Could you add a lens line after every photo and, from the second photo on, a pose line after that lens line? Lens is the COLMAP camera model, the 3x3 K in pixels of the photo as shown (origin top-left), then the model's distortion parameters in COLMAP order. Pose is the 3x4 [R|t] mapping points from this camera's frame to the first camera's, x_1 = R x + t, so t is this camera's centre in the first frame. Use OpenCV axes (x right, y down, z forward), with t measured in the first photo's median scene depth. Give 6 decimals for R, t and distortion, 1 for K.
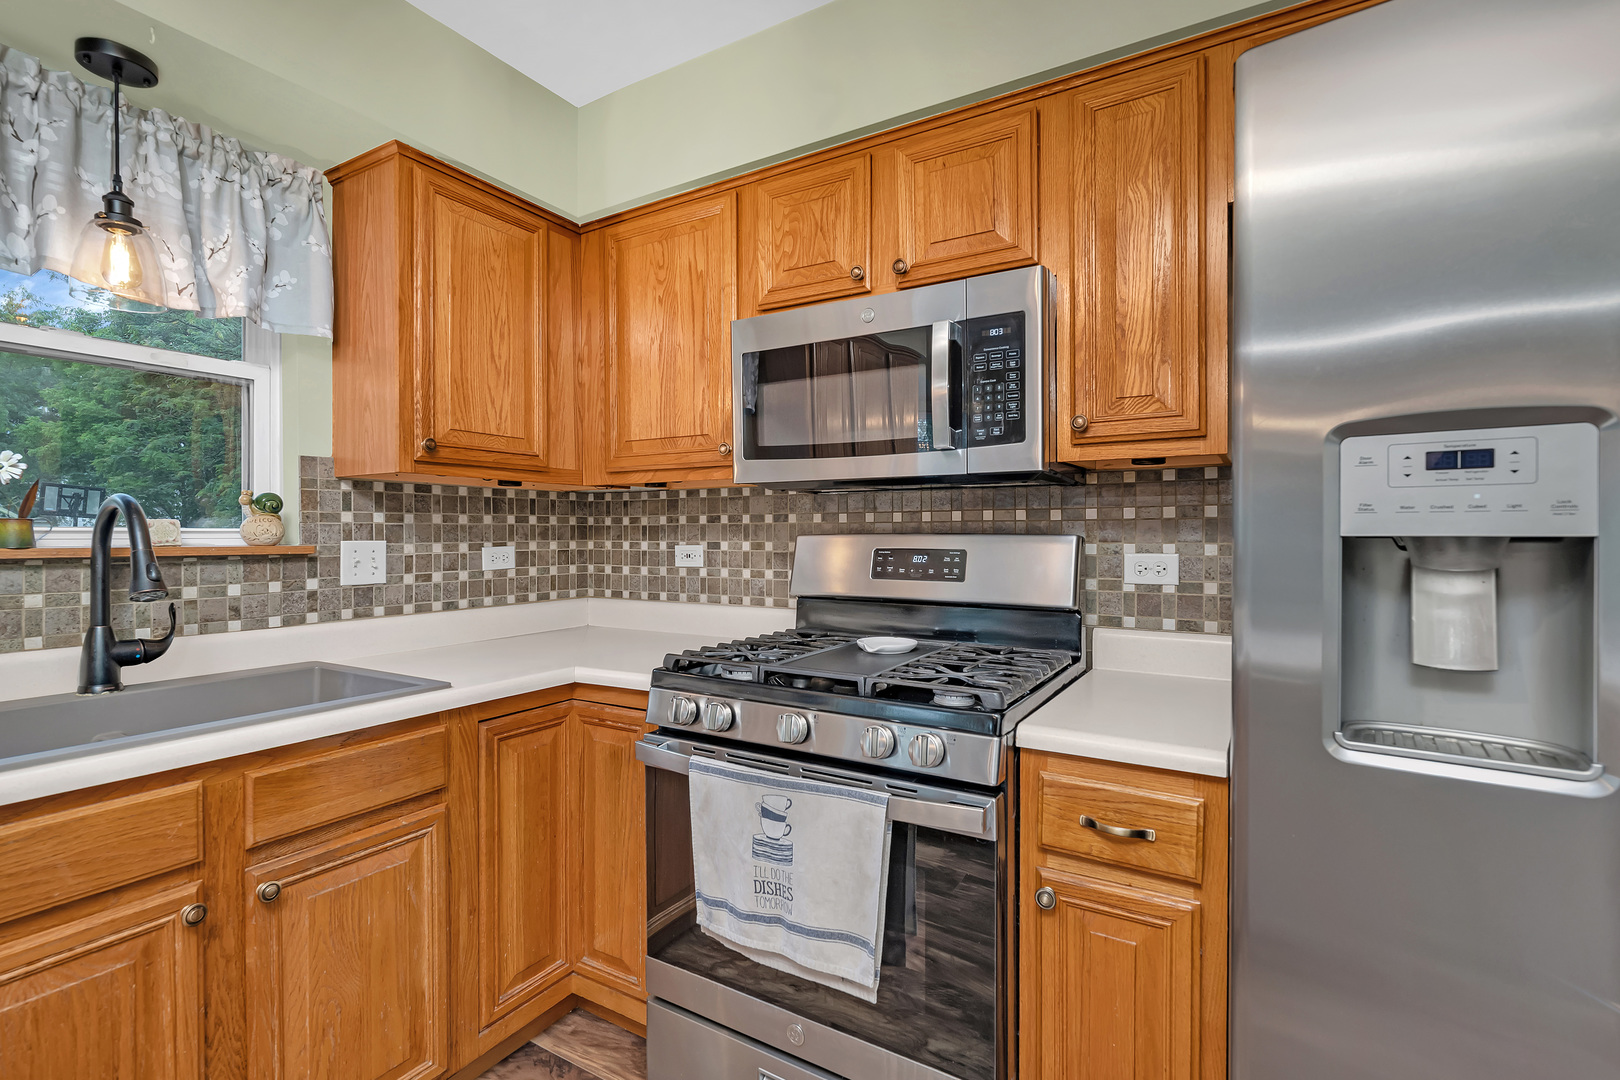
lens RADIAL K [[760.1, 0, 806.1], [0, 760.1, 538.2], [0, 0, 1]] dist [-0.001324, 0.000230]
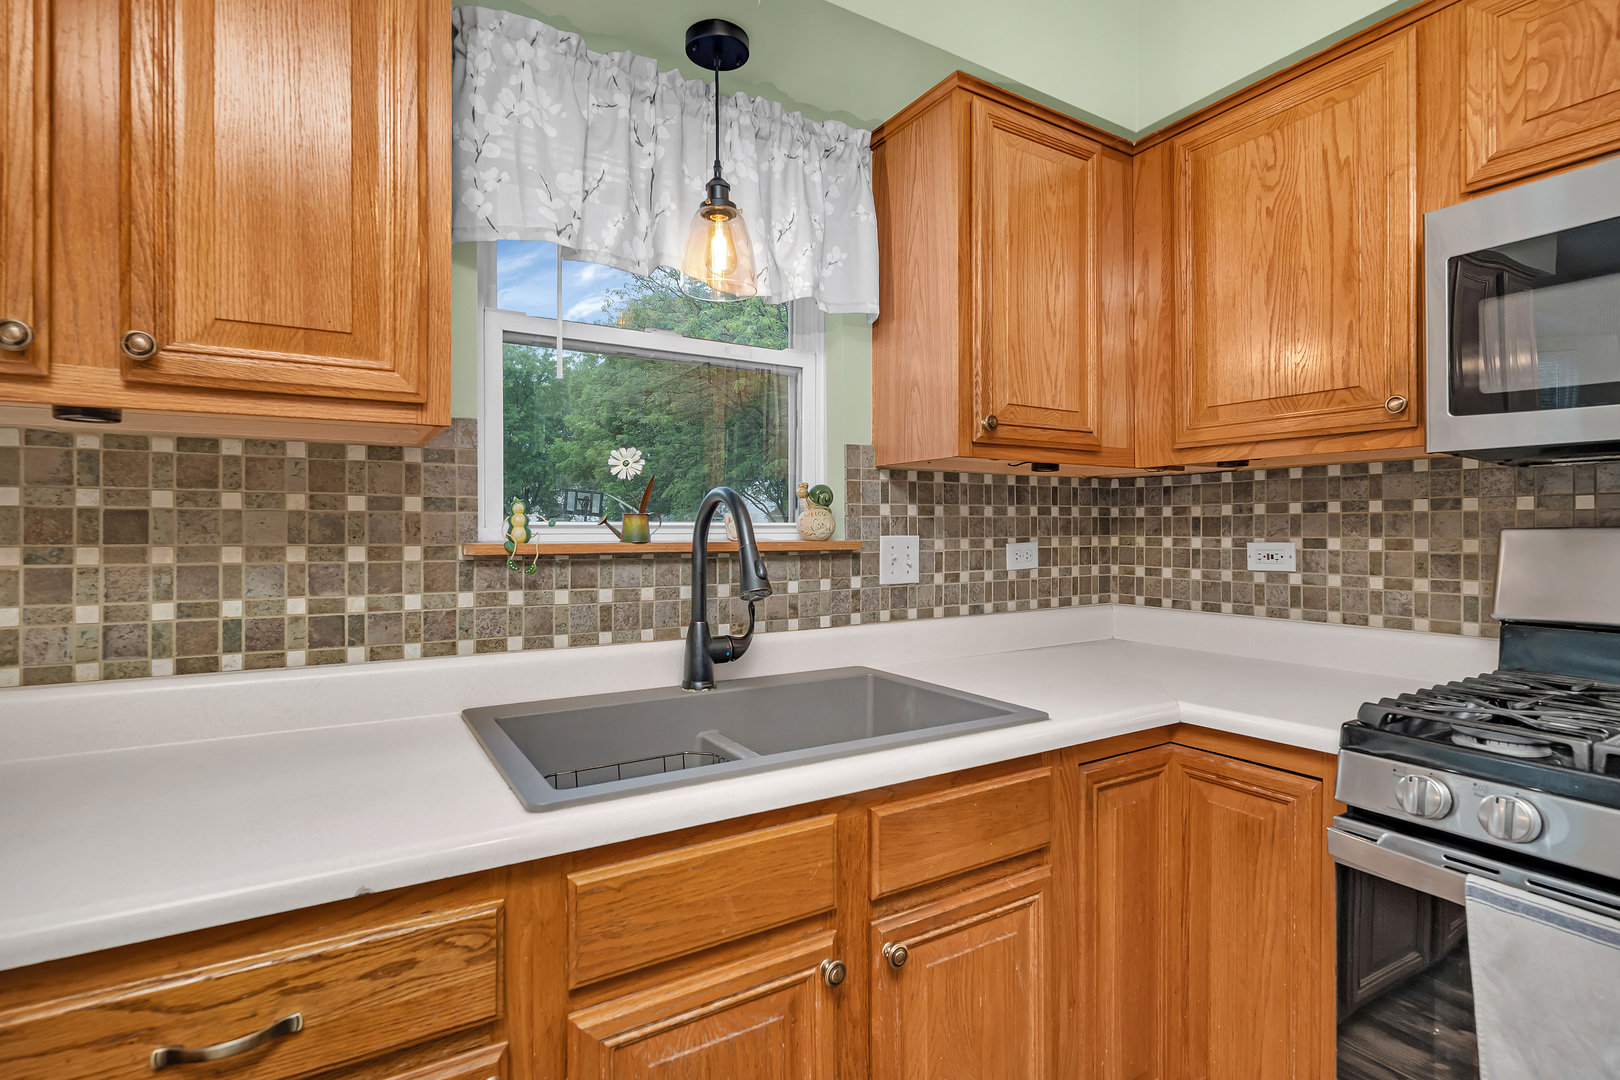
lens RADIAL K [[782.5, 0, 807.6], [0, 782.5, 531.7], [0, 0, 1]] dist [-0.002519, -0.000148]
pose [[0.886289, 0.000176, -0.463133, -0.273089], [-0.000712, 0.999999, -0.000983, -0.000565], [0.463132, 0.001201, 0.886288, 0.131811]]
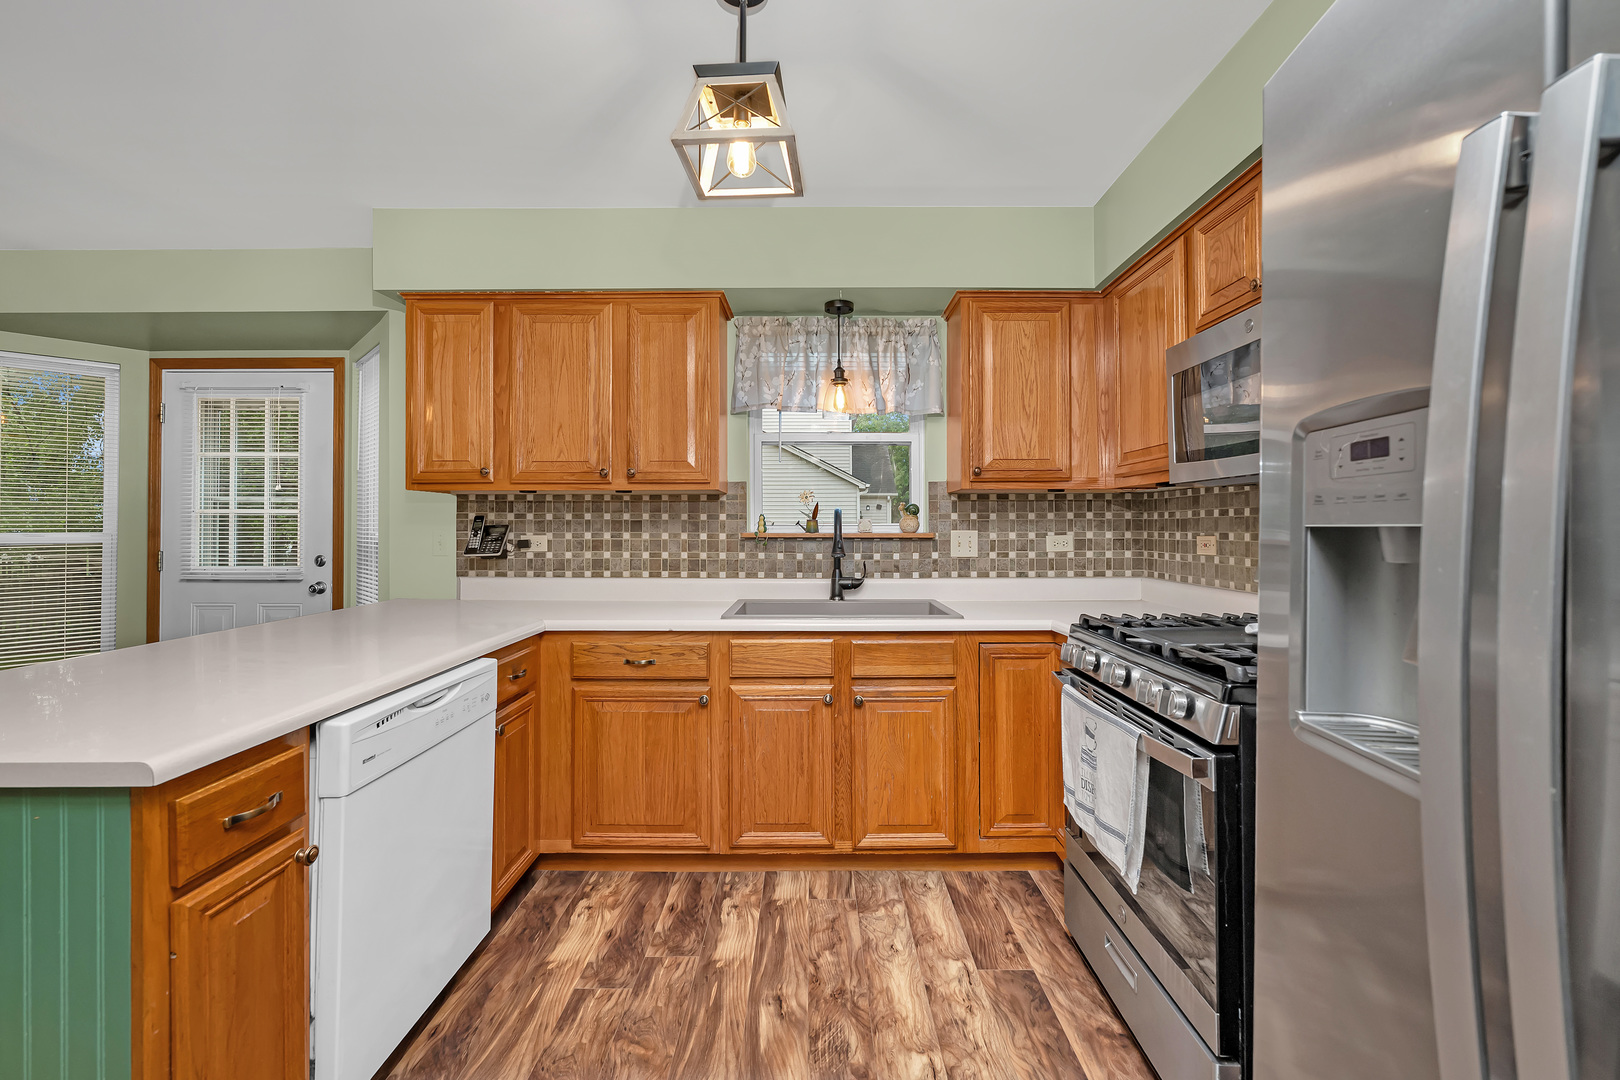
lens RADIAL K [[670.8, 0, 808.8], [0, 670.8, 525.0], [0, 0, 1]] dist [-0.000142, 0.000006]
pose [[0.514113, -0.003602, -0.857715, 0.541579], [-0.003046, 0.999977, -0.006025, 0.001361], [0.857717, 0.005710, 0.514090, -0.036013]]
